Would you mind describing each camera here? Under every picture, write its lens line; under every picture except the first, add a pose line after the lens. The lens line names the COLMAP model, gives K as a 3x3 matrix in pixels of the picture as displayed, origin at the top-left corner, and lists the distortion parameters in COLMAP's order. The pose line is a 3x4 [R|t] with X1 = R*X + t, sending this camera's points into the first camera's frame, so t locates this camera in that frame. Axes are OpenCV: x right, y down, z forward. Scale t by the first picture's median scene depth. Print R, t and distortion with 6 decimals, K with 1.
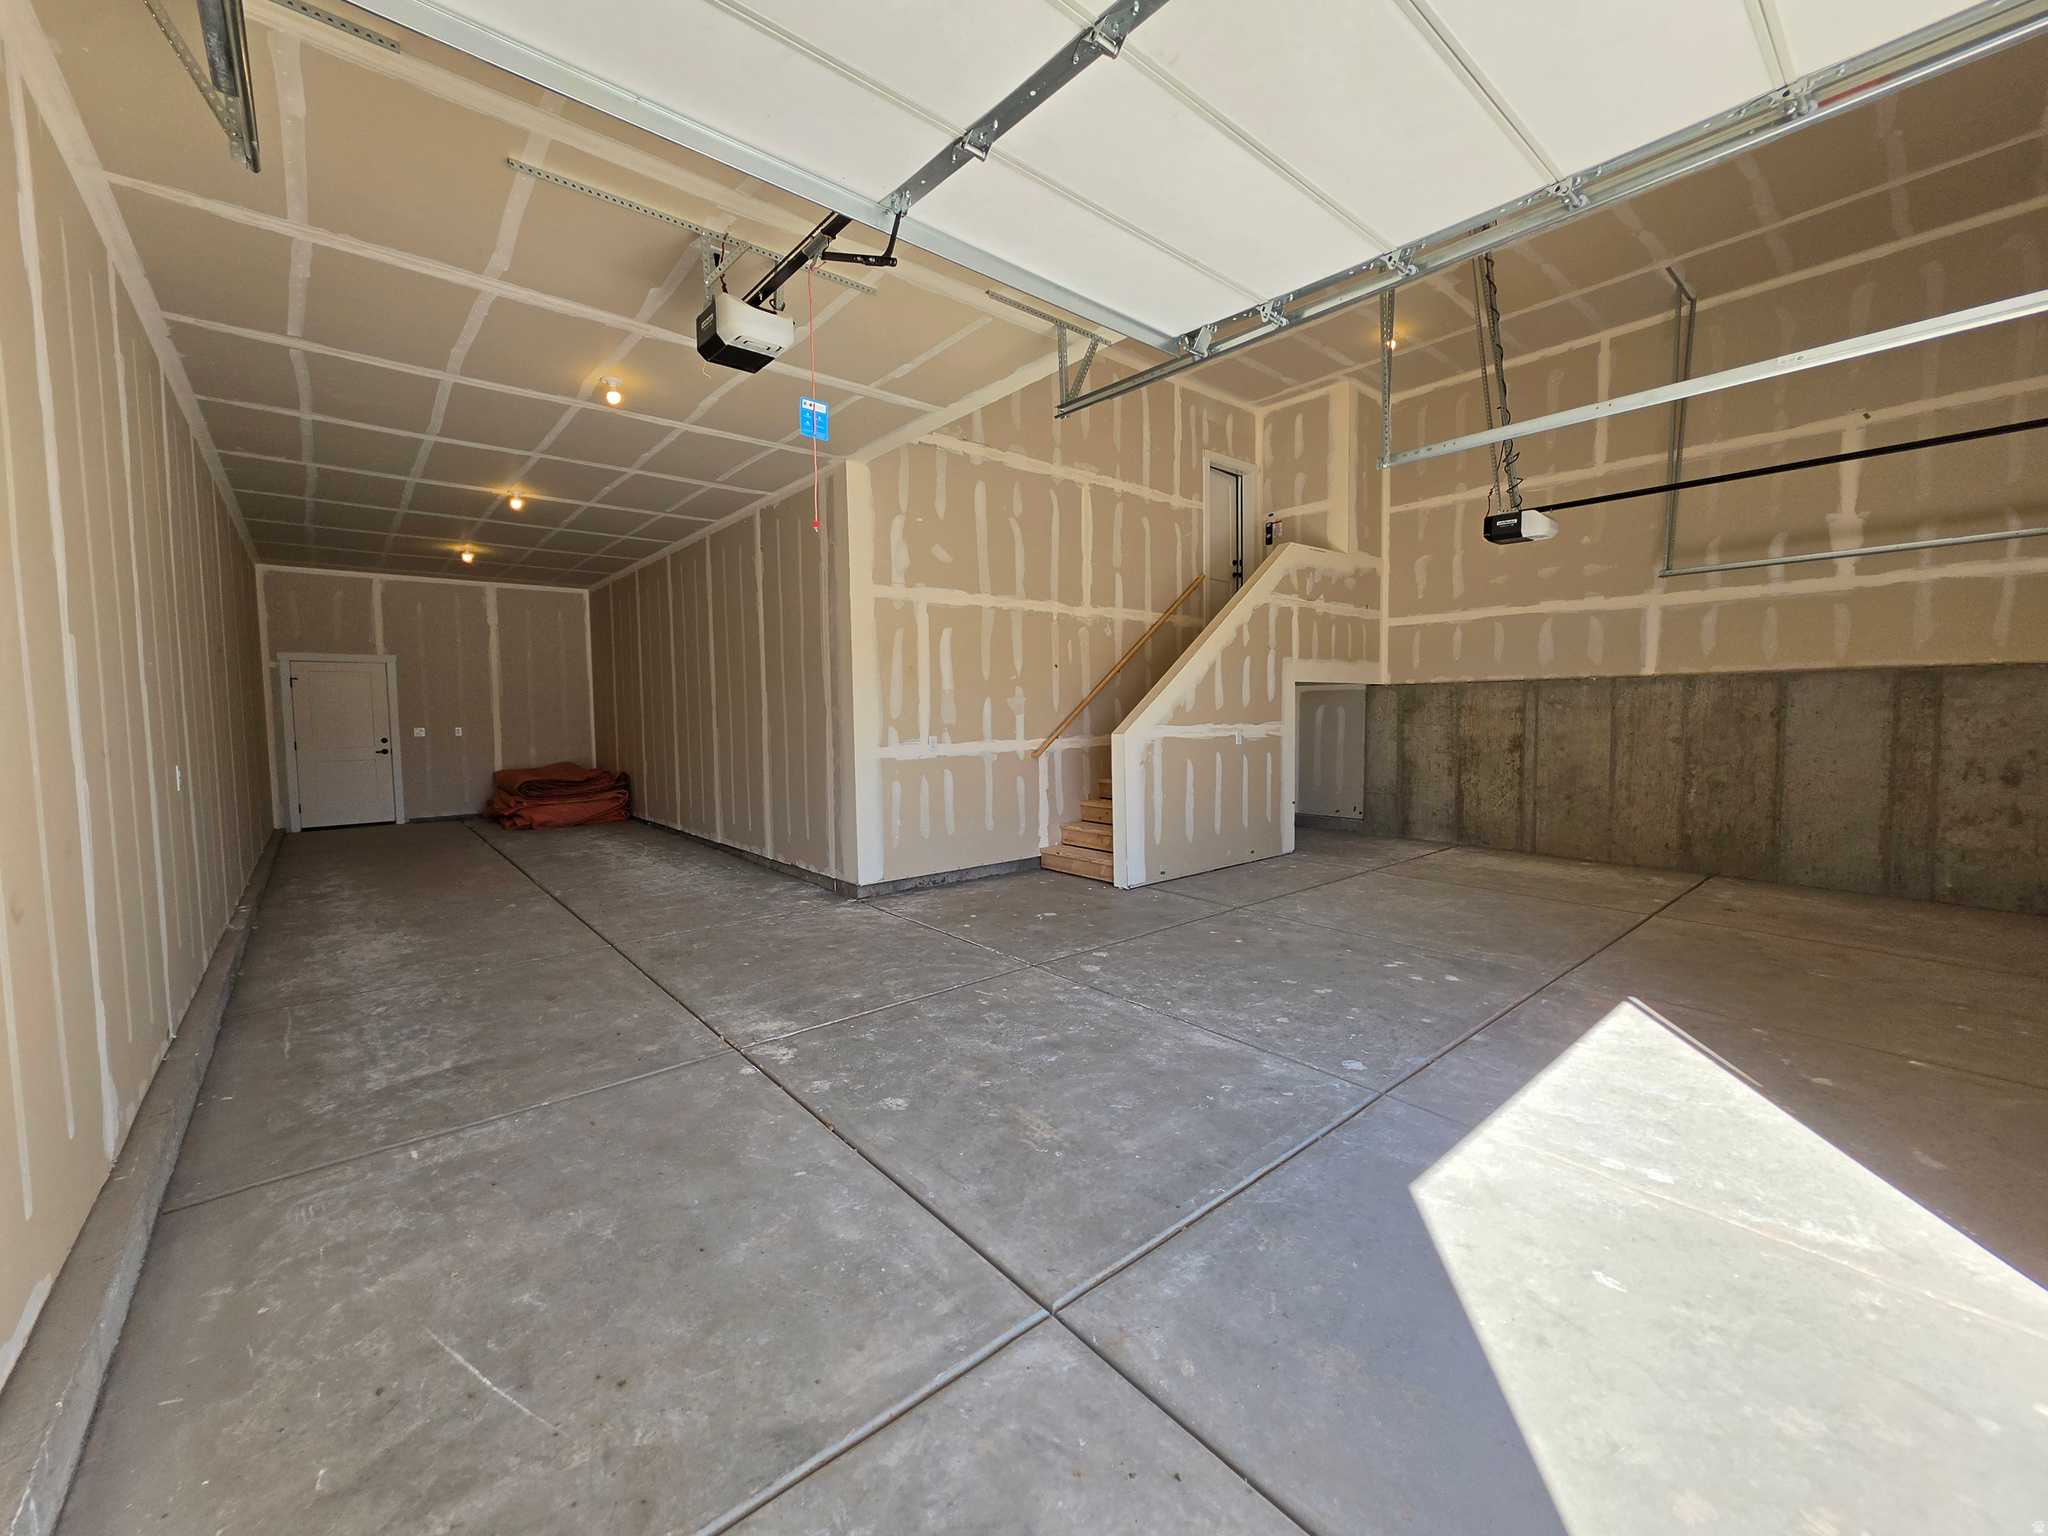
lens RADIAL K [[816.2, 0, 1021.0], [0, 816.2, 760.4], [0, 0, 1]] dist [-0.006558, 0.002306]
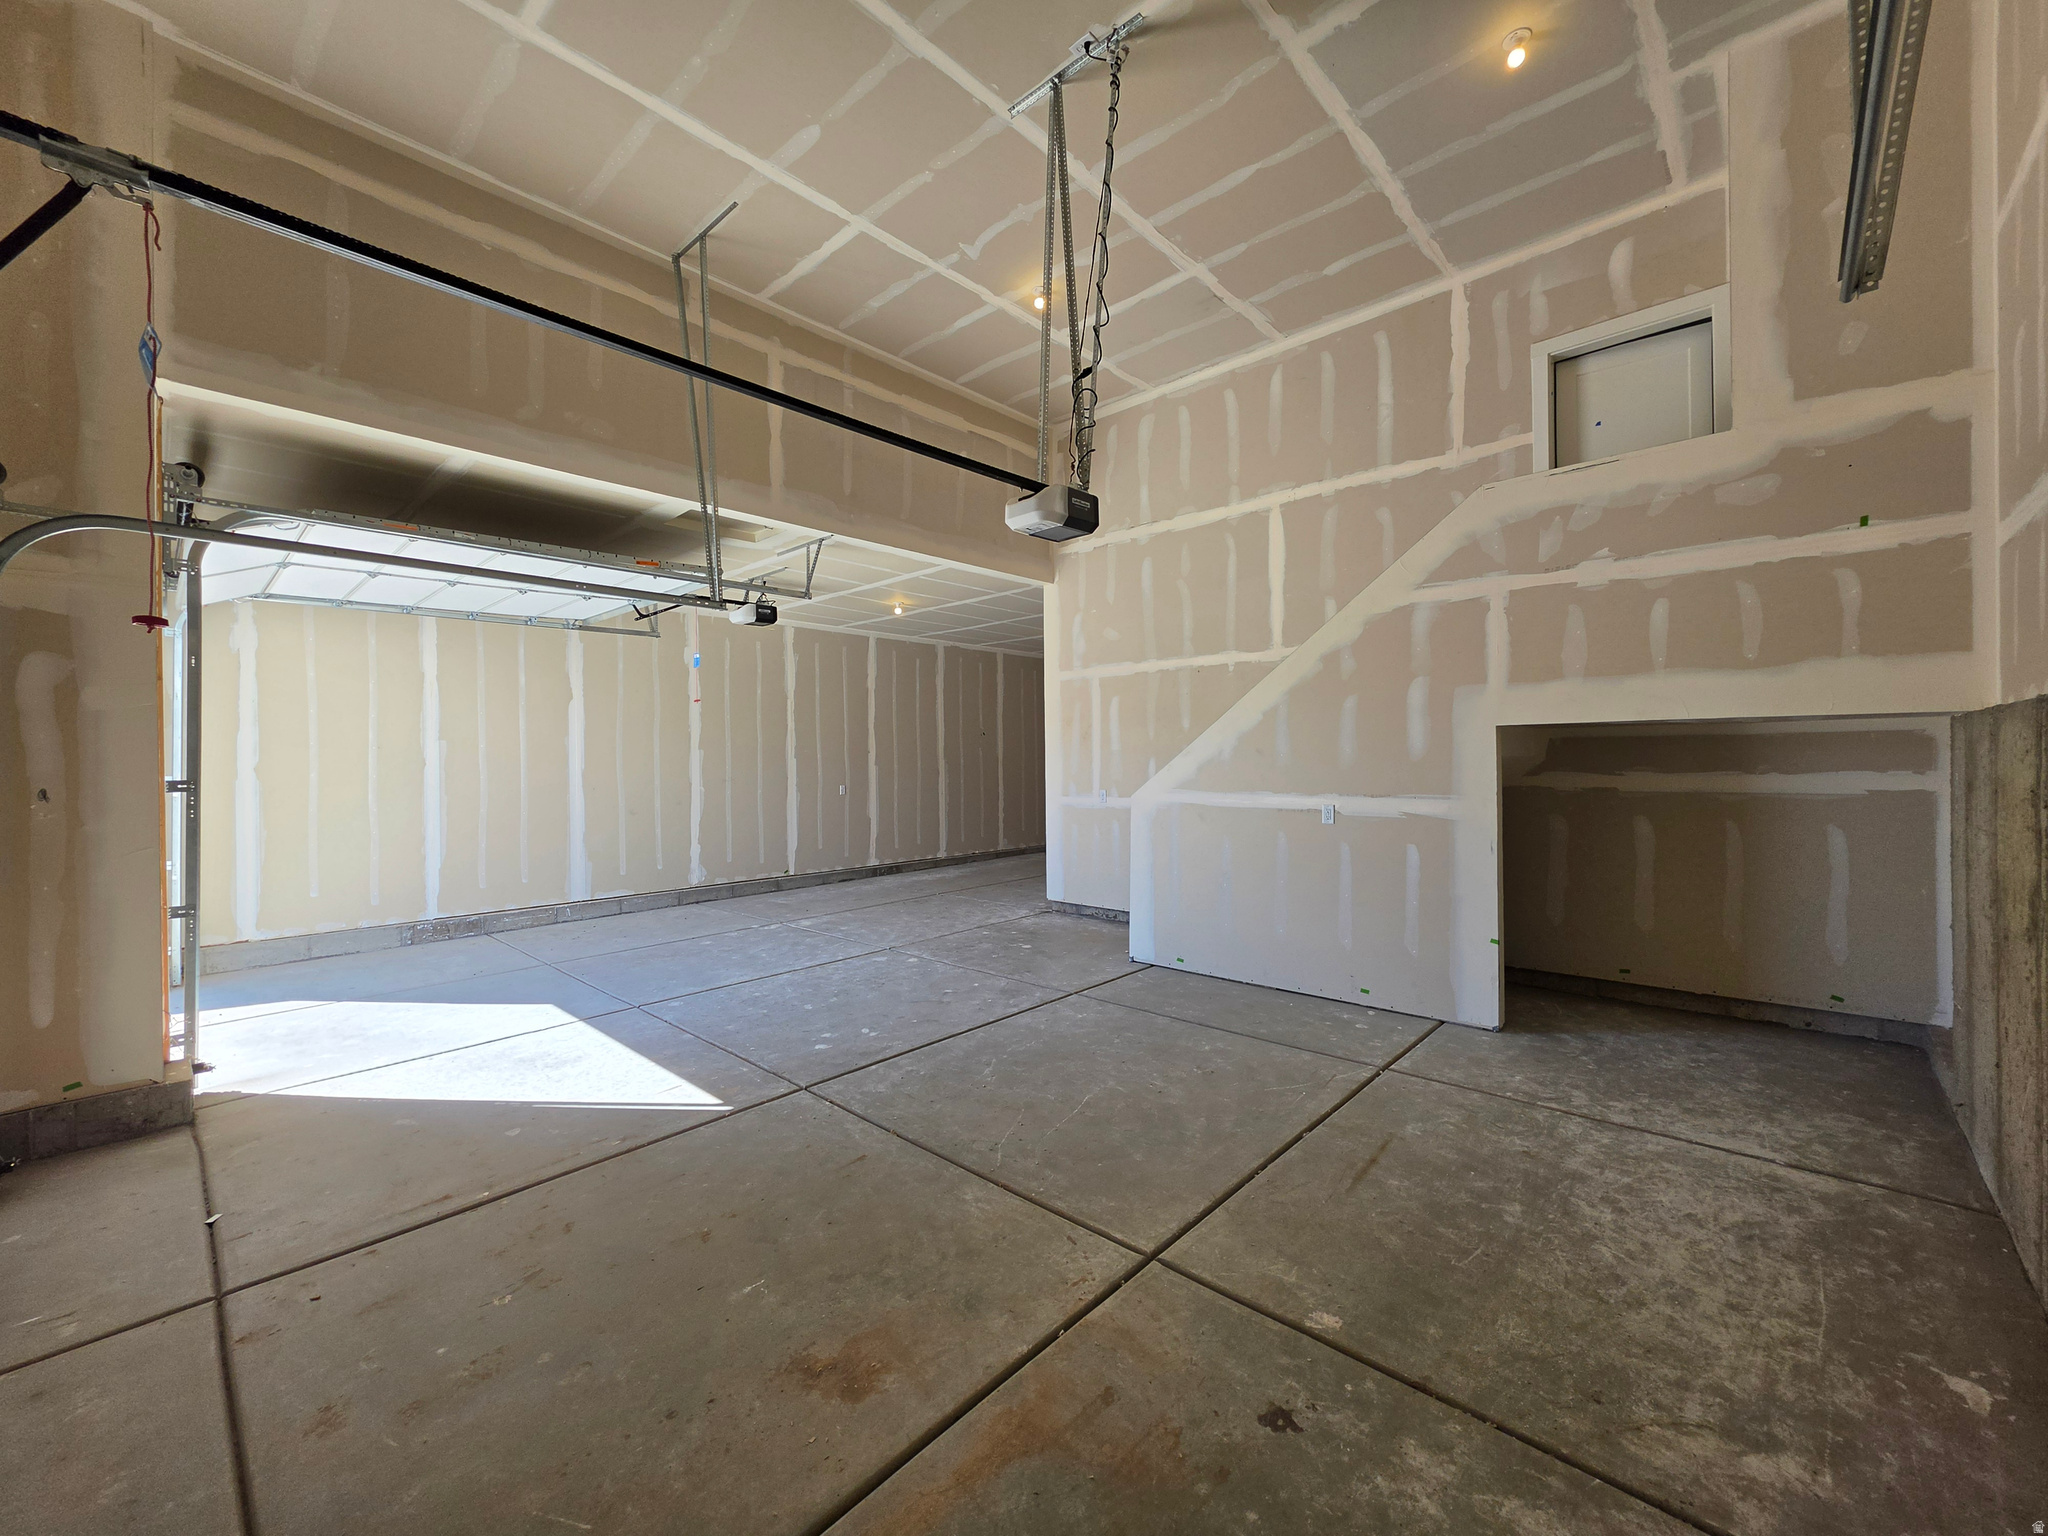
lens RADIAL K [[816.2, 0, 1021.0], [0, 816.2, 760.4], [0, 0, 1]] dist [-0.006558, 0.002306]
pose [[0.112565, 0.011100, -0.993582, 1.041698], [-0.048230, 0.998820, 0.005694, -0.072220], [0.992473, 0.047280, 0.112967, 0.741811]]
